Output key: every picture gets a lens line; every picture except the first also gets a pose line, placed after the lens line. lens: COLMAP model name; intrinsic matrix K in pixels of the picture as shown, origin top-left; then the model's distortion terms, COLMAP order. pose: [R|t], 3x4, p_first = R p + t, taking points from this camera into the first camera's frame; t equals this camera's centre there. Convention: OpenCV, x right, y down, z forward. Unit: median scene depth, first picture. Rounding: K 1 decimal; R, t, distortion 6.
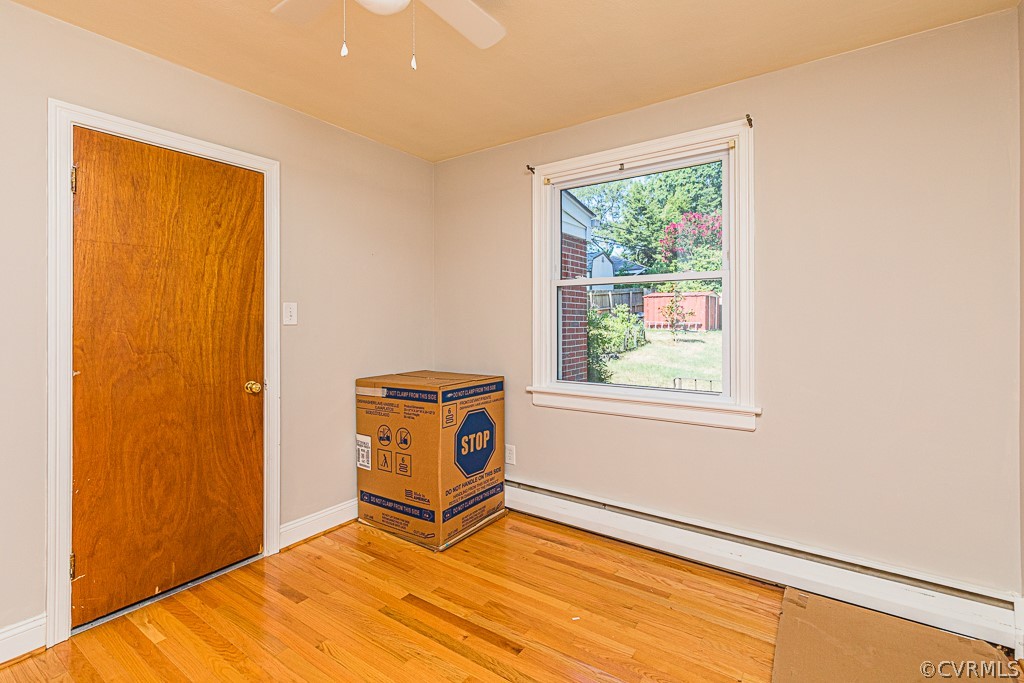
lens RADIAL K [[471.1, 0, 507.2], [0, 471.1, 332.1], [0, 0, 1]] dist [0.000846, -0.000106]
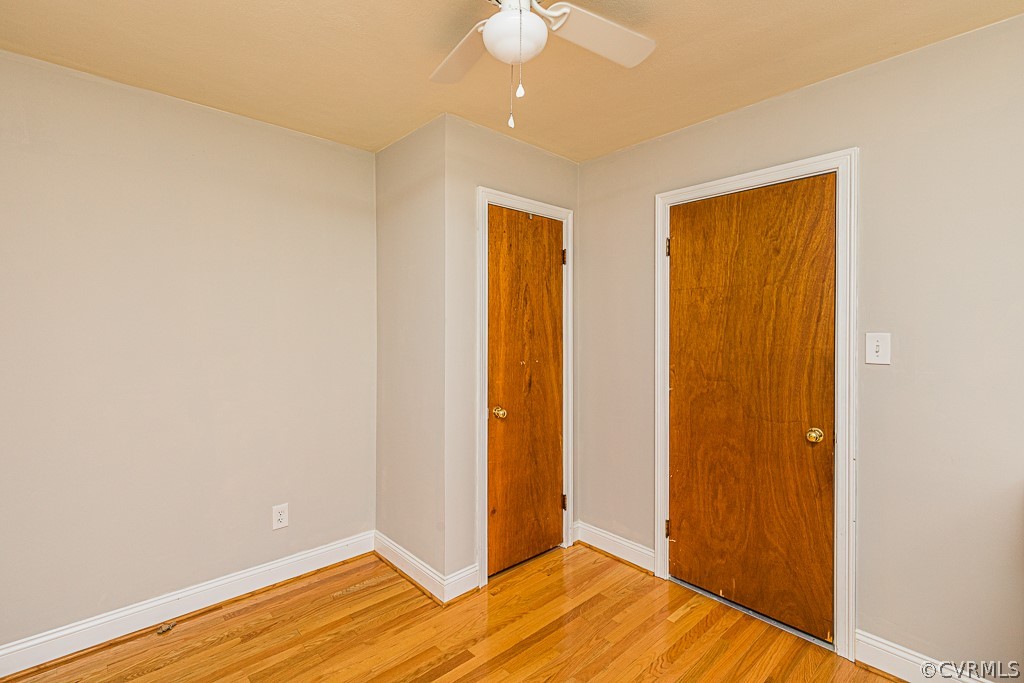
lens RADIAL K [[471.1, 0, 507.2], [0, 471.1, 332.1], [0, 0, 1]] dist [0.000846, -0.000106]
pose [[-0.225773, 0.016634, -0.974038, 0.427763], [-0.015047, 0.999675, 0.020559, -0.081526], [0.974064, 0.019298, -0.225449, 0.711424]]
